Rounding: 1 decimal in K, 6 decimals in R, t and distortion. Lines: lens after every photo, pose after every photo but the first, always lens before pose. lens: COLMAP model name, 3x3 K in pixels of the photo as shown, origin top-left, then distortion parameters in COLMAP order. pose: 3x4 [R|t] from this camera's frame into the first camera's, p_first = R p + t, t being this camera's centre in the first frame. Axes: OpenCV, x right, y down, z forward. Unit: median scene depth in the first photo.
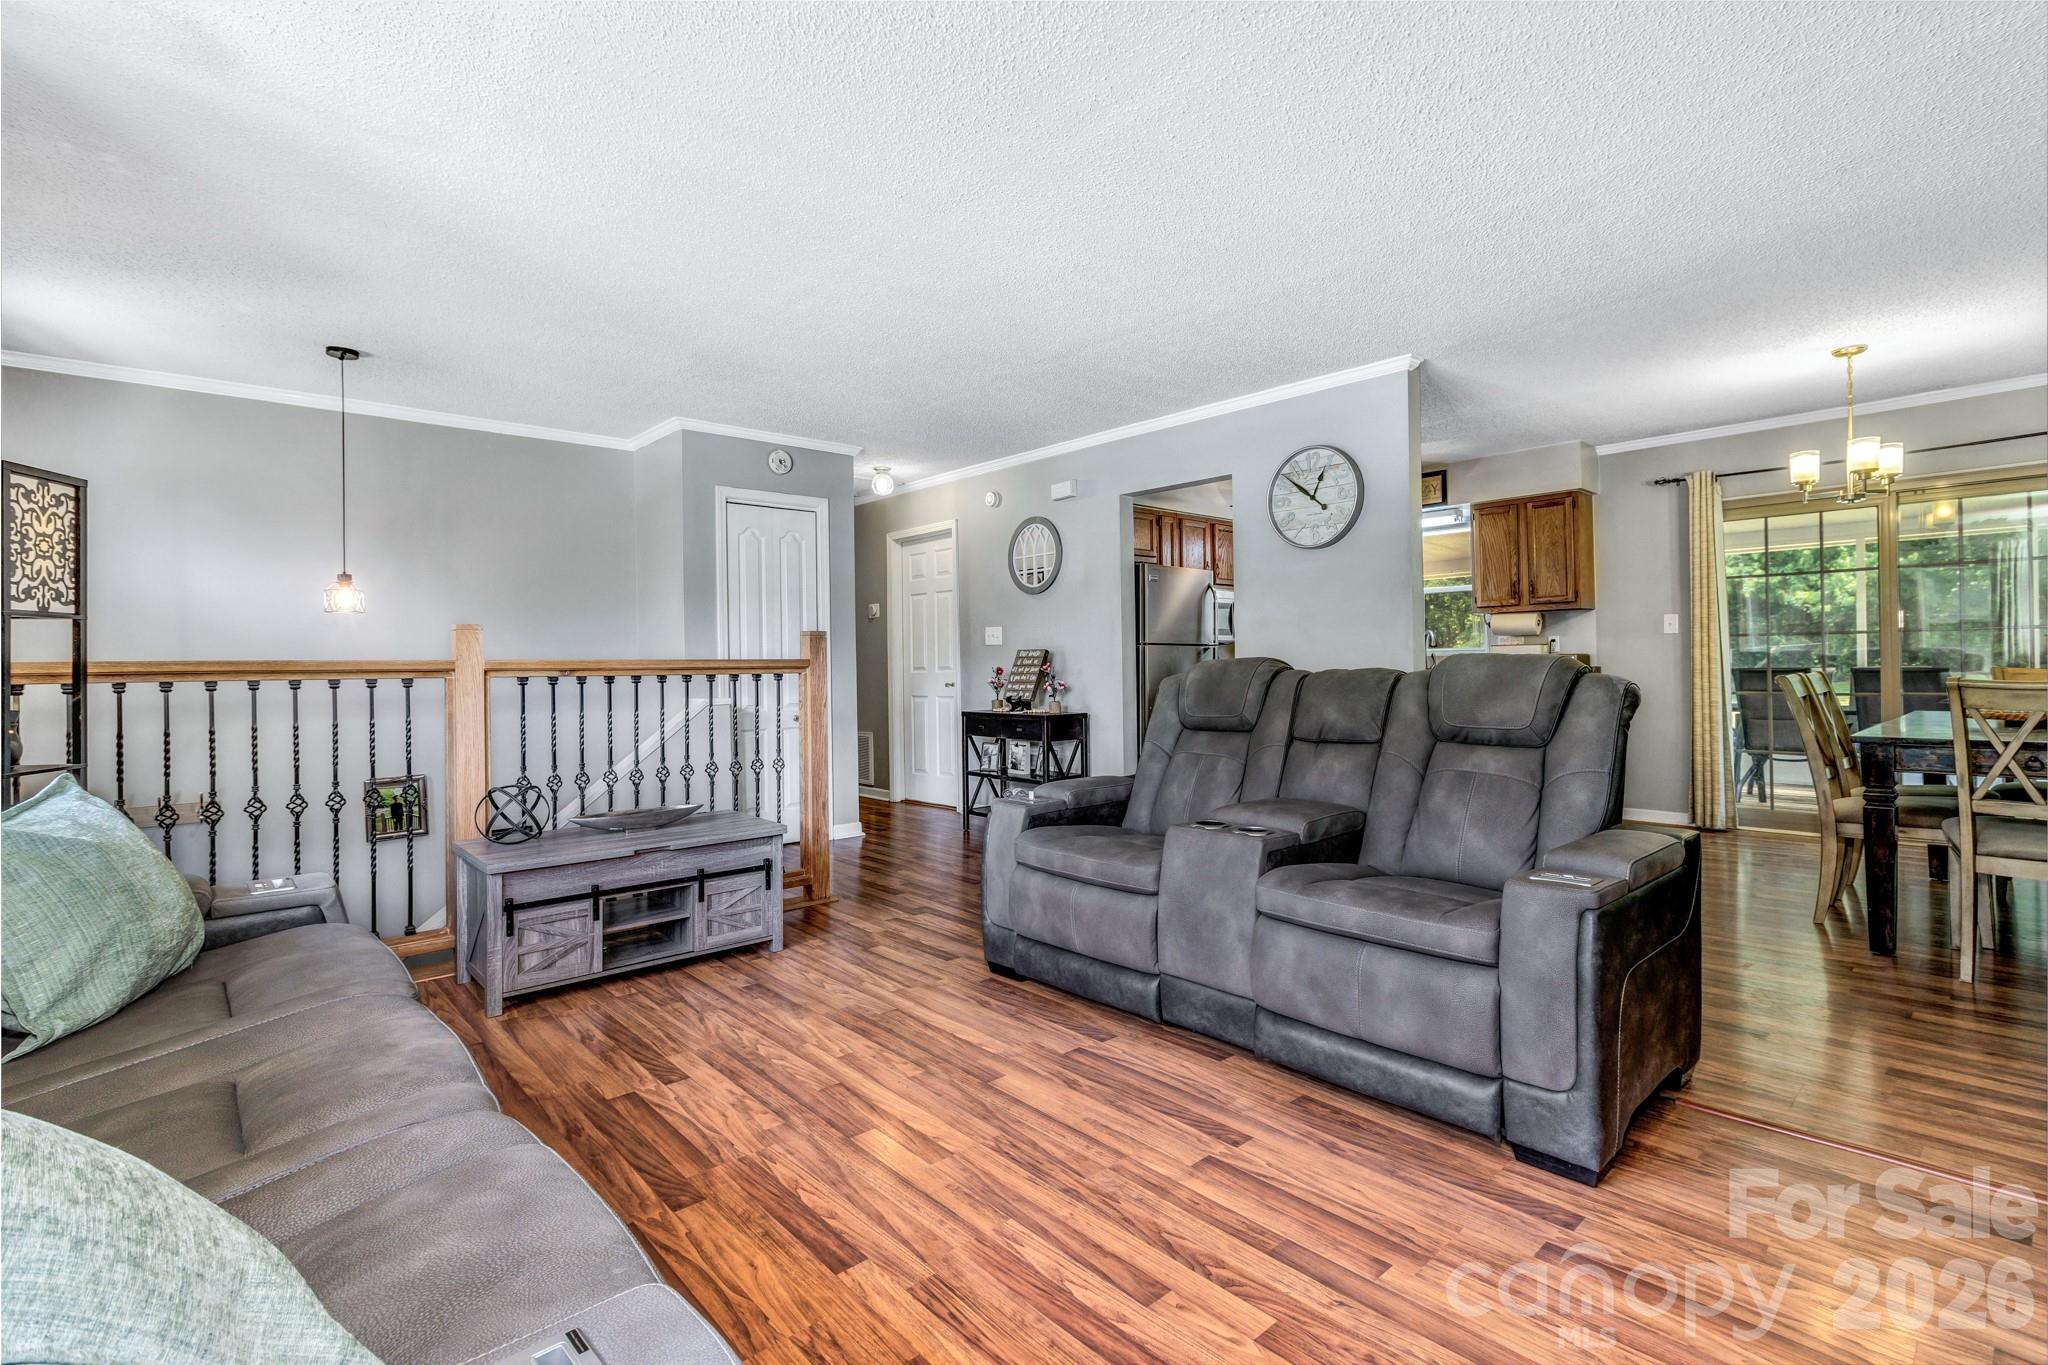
lens RADIAL K [[939.9, 0, 1028.3], [0, 939.9, 657.1], [0, 0, 1]] dist [-0.000781, -0.000085]
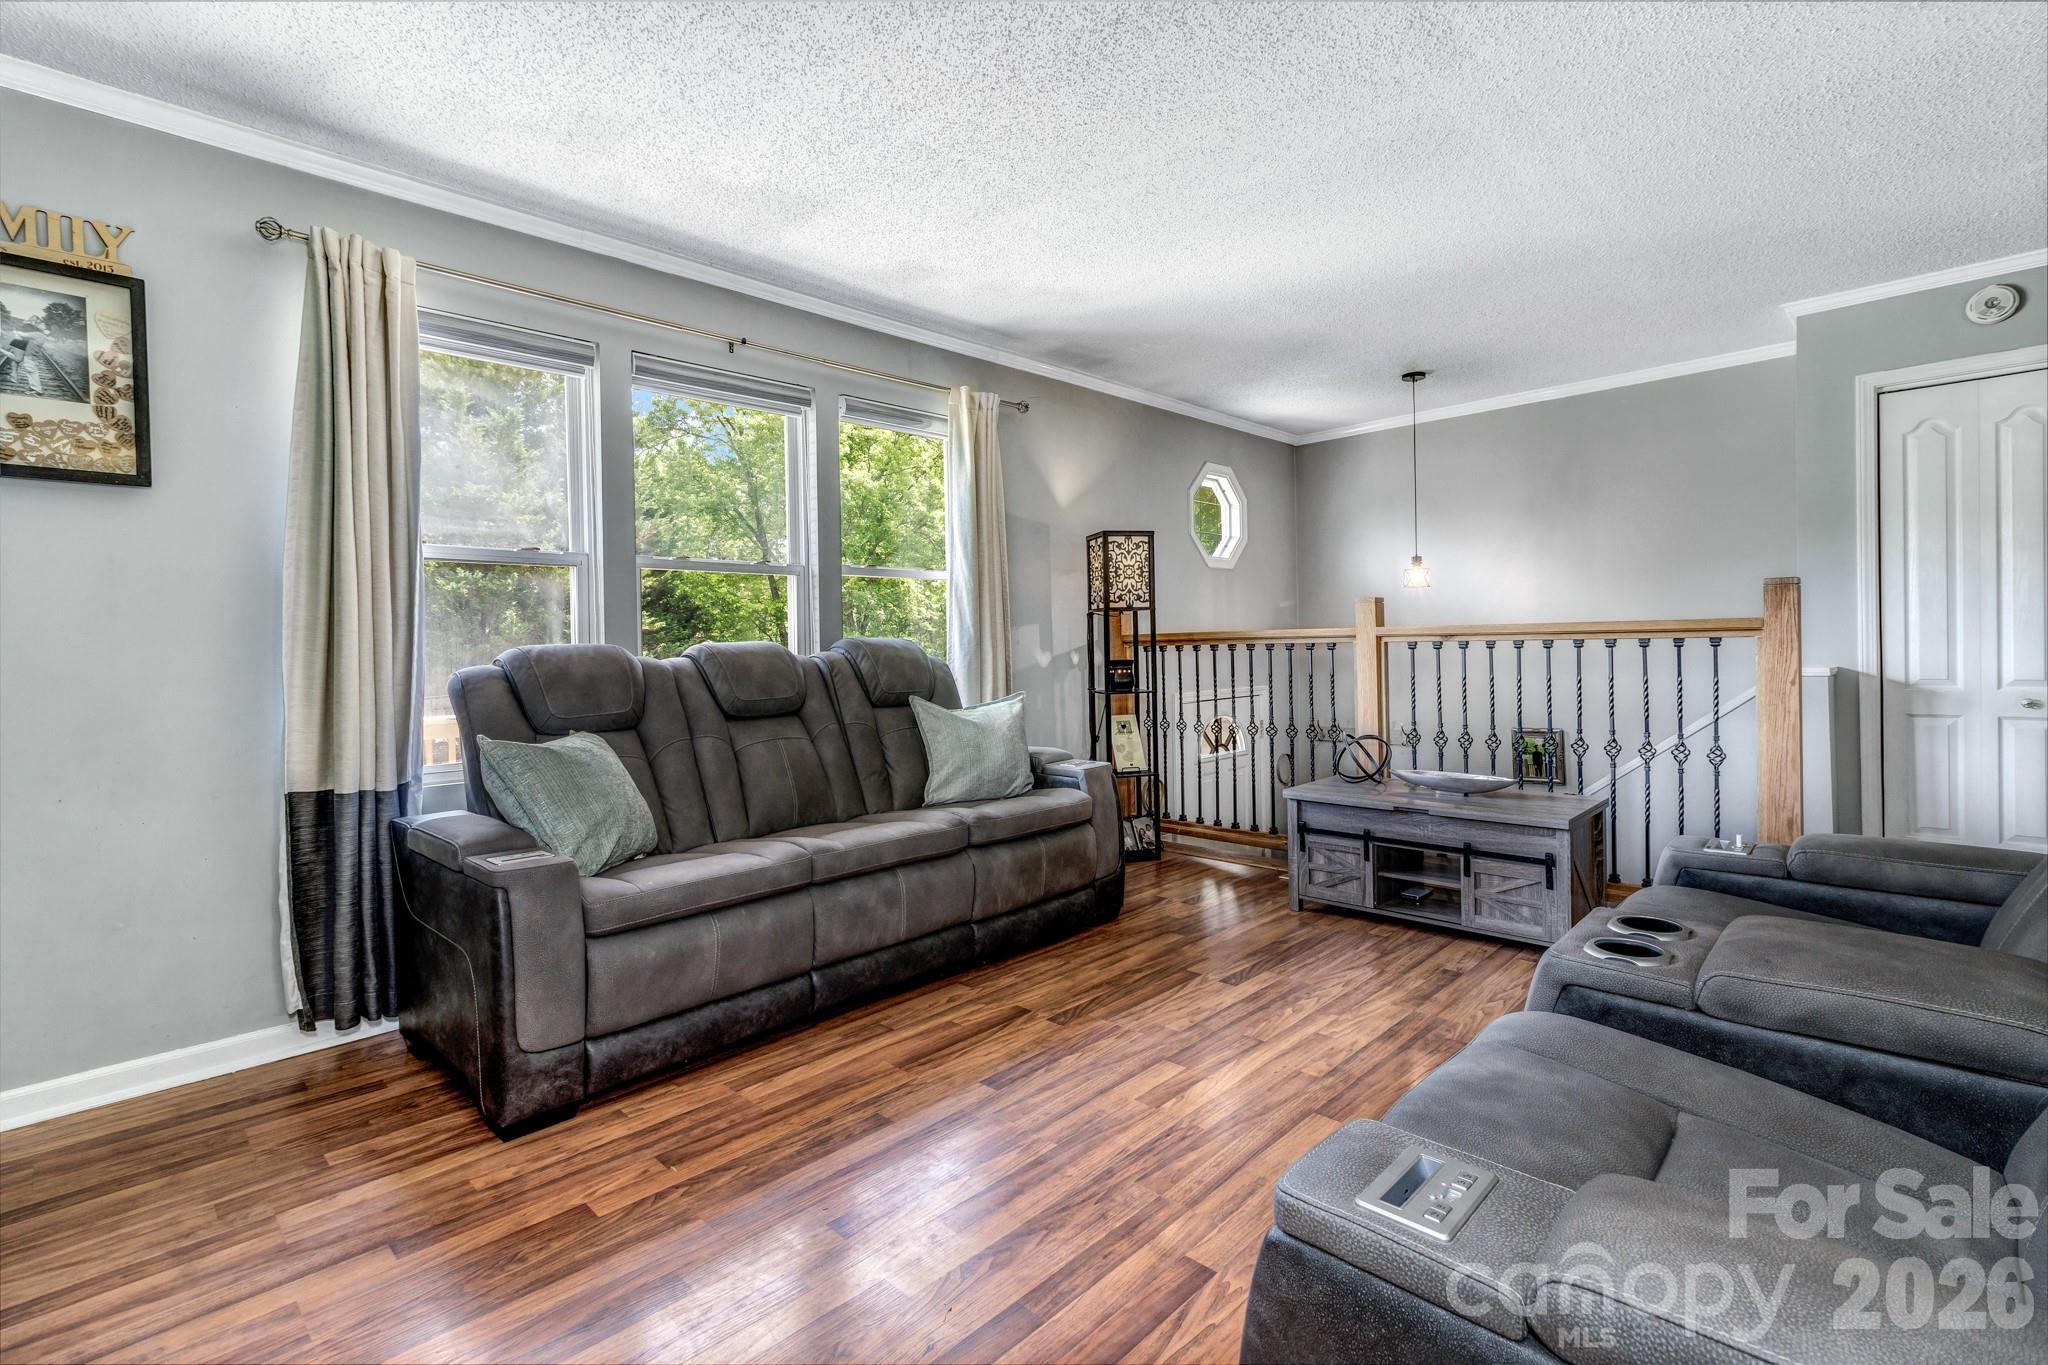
lens RADIAL K [[939.9, 0, 1028.3], [0, 939.9, 657.1], [0, 0, 1]] dist [-0.000781, -0.000085]
pose [[0.064868, 0.024185, -0.997601, 0.650438], [0.028709, 0.999247, 0.026091, -0.003363], [0.997481, -0.030332, 0.064125, 0.555661]]
